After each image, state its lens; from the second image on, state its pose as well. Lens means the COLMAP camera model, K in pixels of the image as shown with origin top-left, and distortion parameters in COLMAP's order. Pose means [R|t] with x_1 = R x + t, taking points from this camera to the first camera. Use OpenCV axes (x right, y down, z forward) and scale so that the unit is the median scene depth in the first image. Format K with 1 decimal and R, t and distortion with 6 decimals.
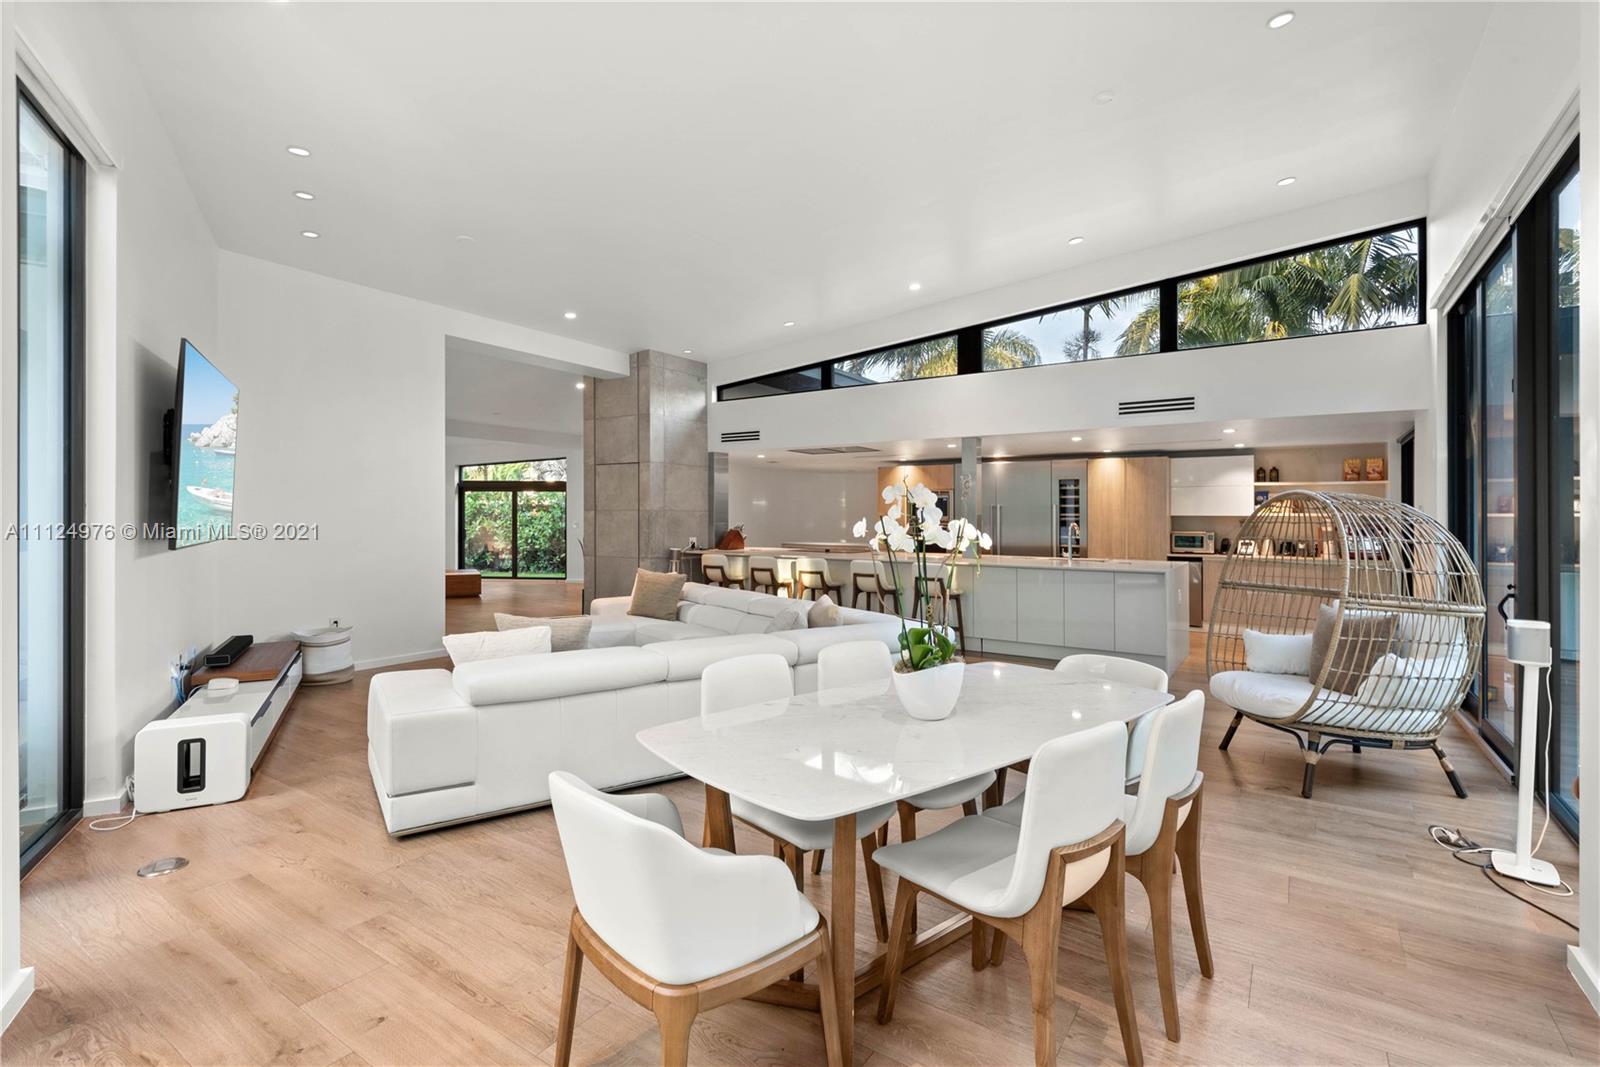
lens RADIAL K [[758.1, 0, 799.6], [0, 758.1, 544.1], [0, 0, 1]] dist [-0.000625, 0.000086]
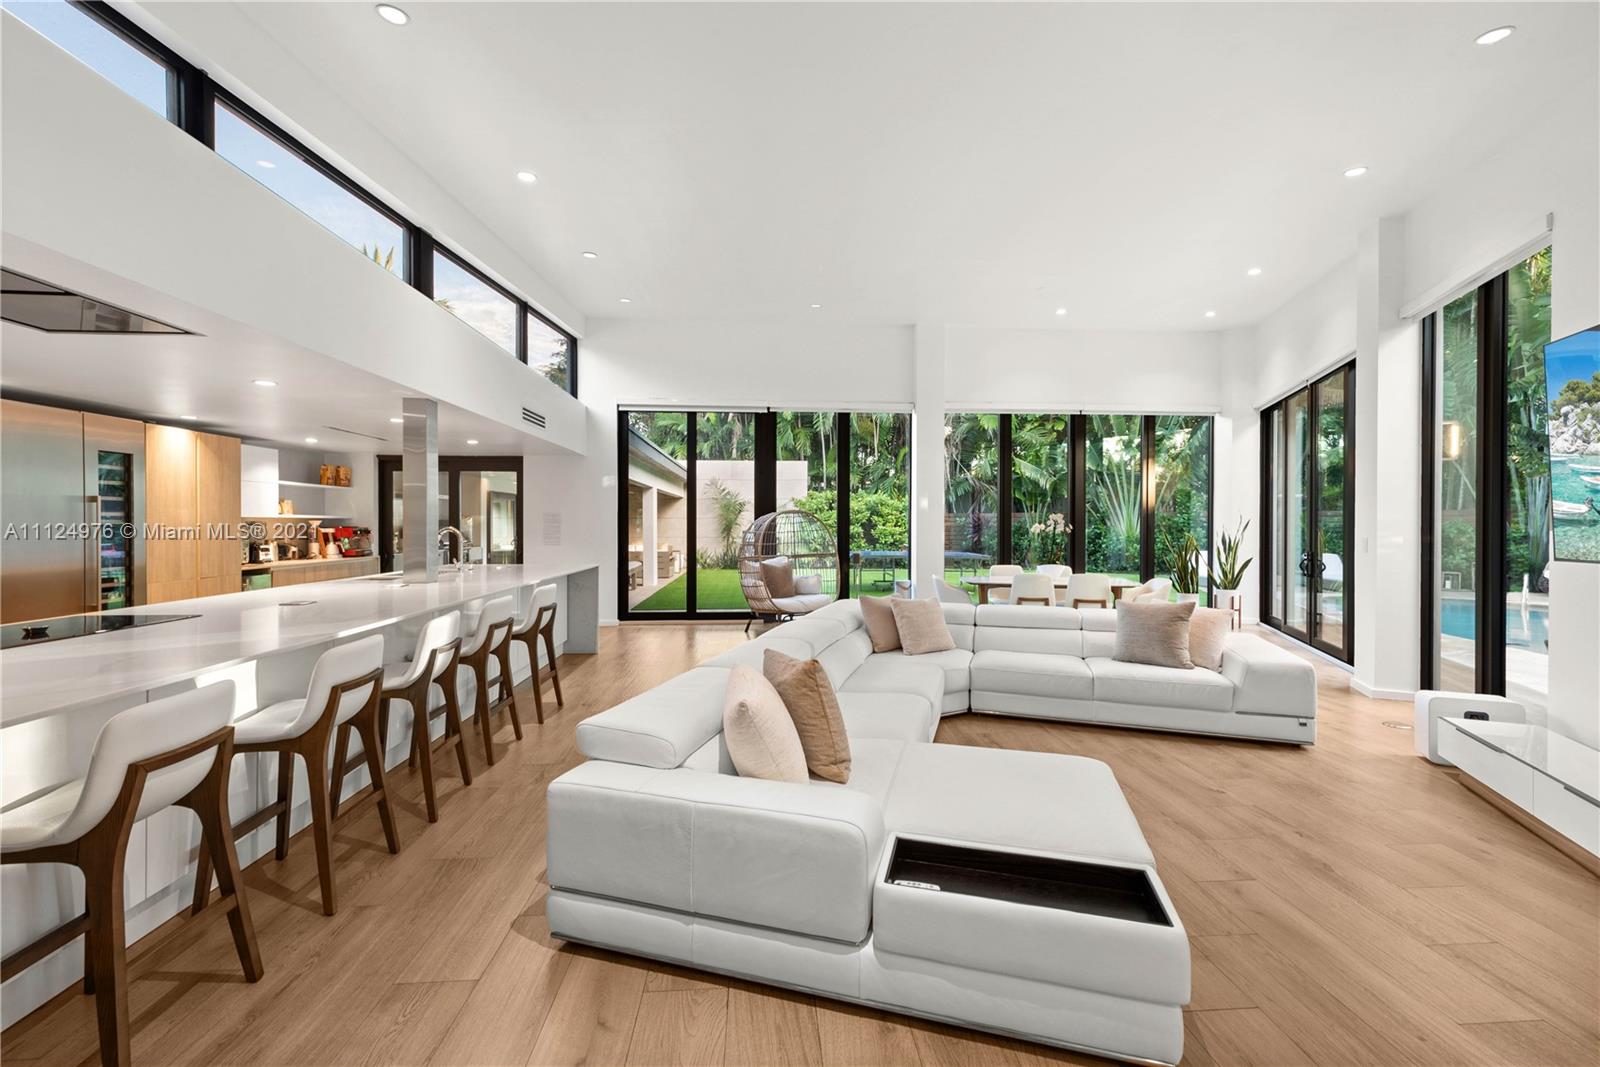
lens RADIAL K [[624.5, 0, 798.8], [0, 624.5, 528.0], [0, 0, 1]] dist [0.005605, -0.001945]
pose [[-0.608955, -0.011492, 0.793122, -0.202053], [0.023997, 0.999170, 0.032901, -0.020957], [-0.792842, 0.039068, -0.608174, 0.551956]]
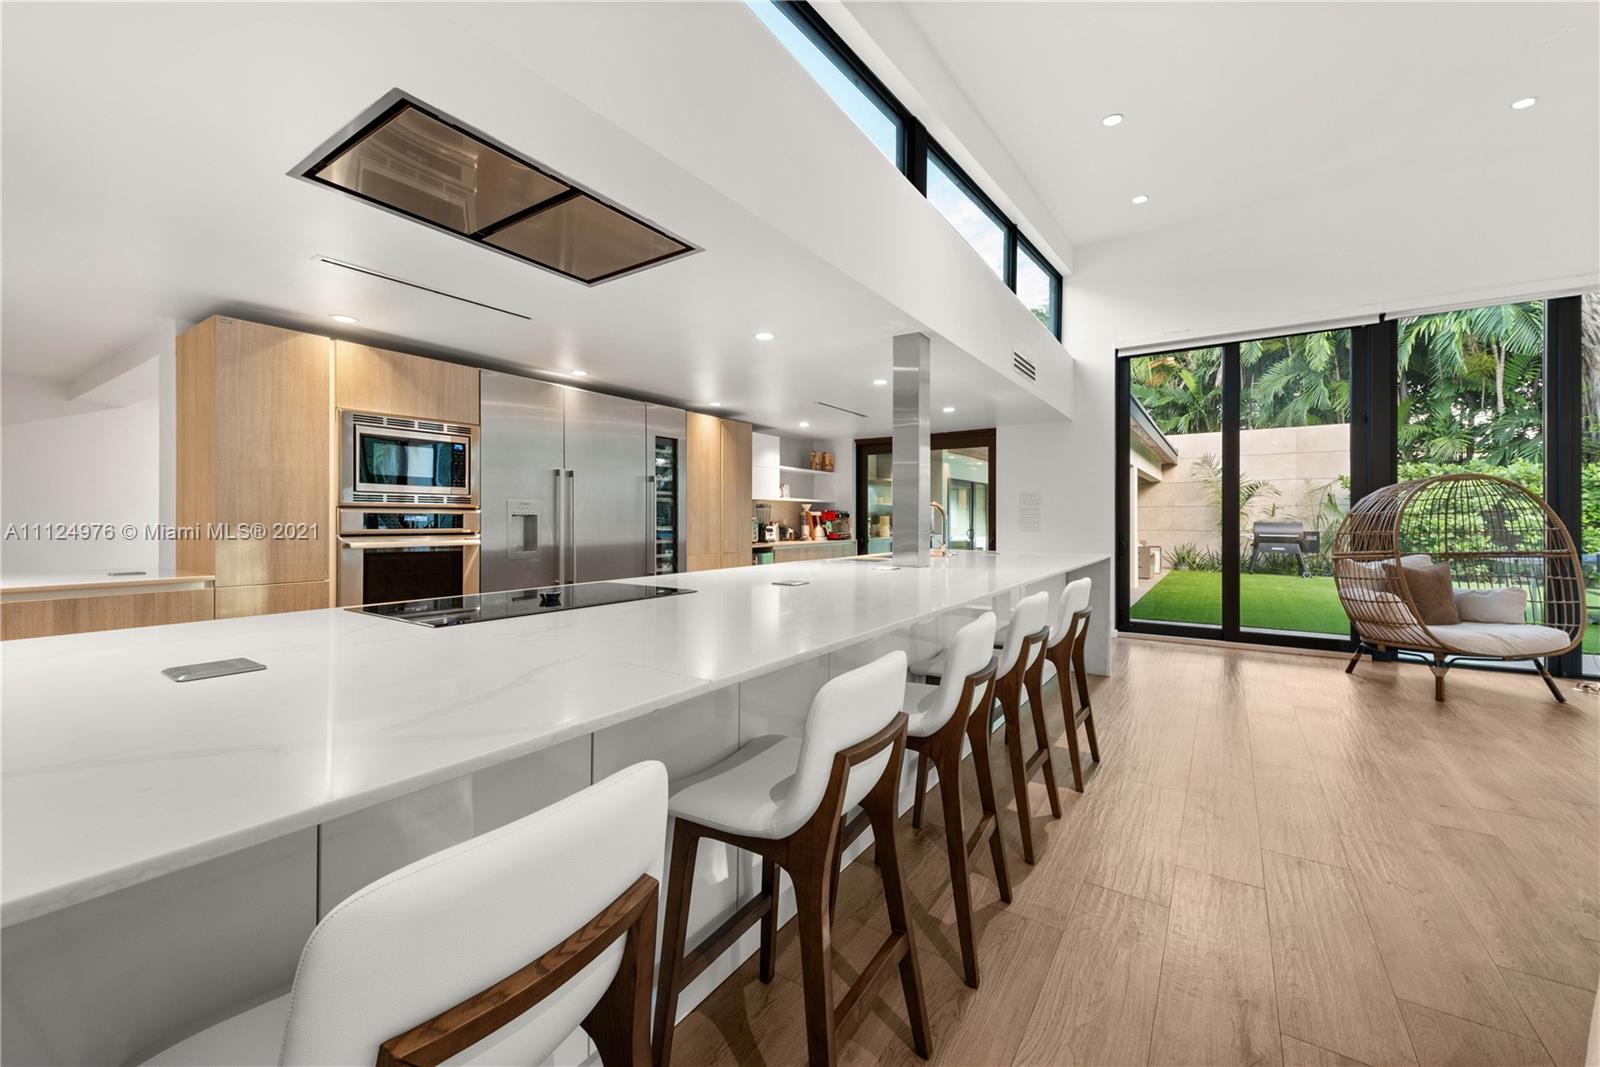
lens RADIAL K [[624.5, 0, 802.3], [0, 624.5, 520.7], [0, 0, 1]] dist [0.005605, -0.001945]
pose [[0.008121, -0.009128, 0.999925, -0.102767], [0.034404, 0.999369, 0.008843, -0.011132], [-0.999375, 0.034330, 0.008430, 0.553295]]
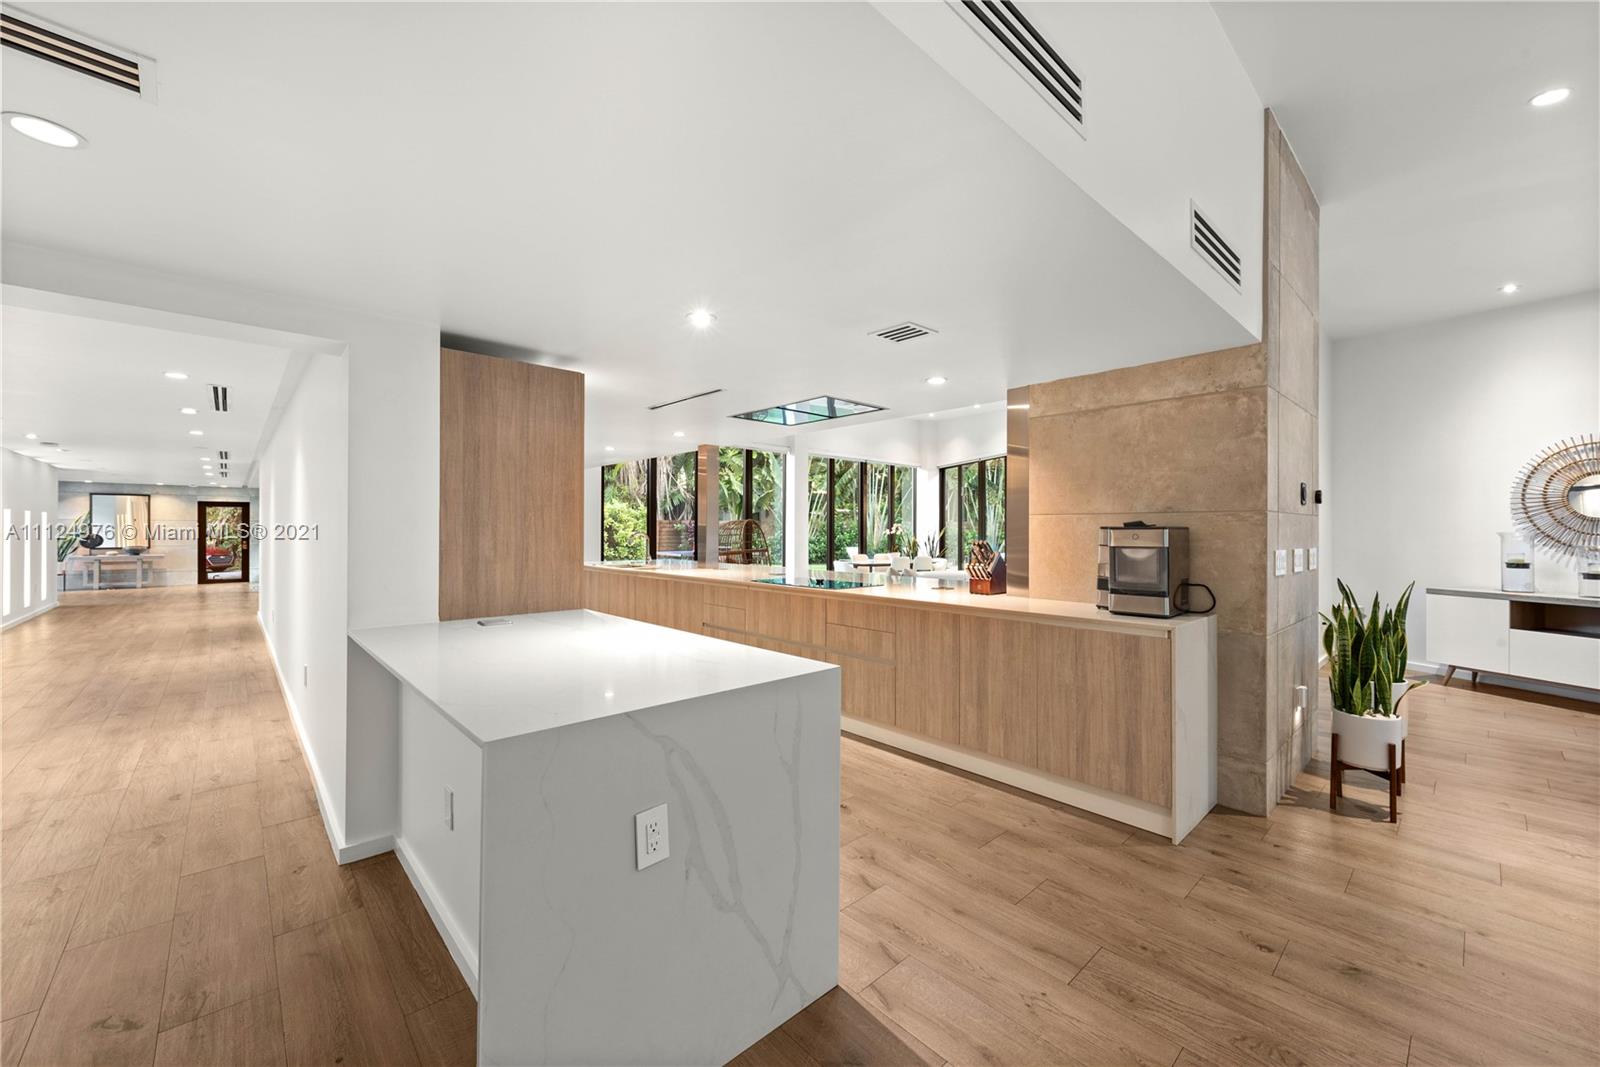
lens RADIAL K [[624.5, 0, 800.4], [0, 624.5, 528.9], [0, 0, 1]] dist [0.005605, -0.001945]
pose [[-0.972485, -0.008044, 0.232829, -0.040804], [-0.000197, 0.999432, 0.033707, -0.030810], [-0.232967, 0.032734, -0.971933, 0.905906]]
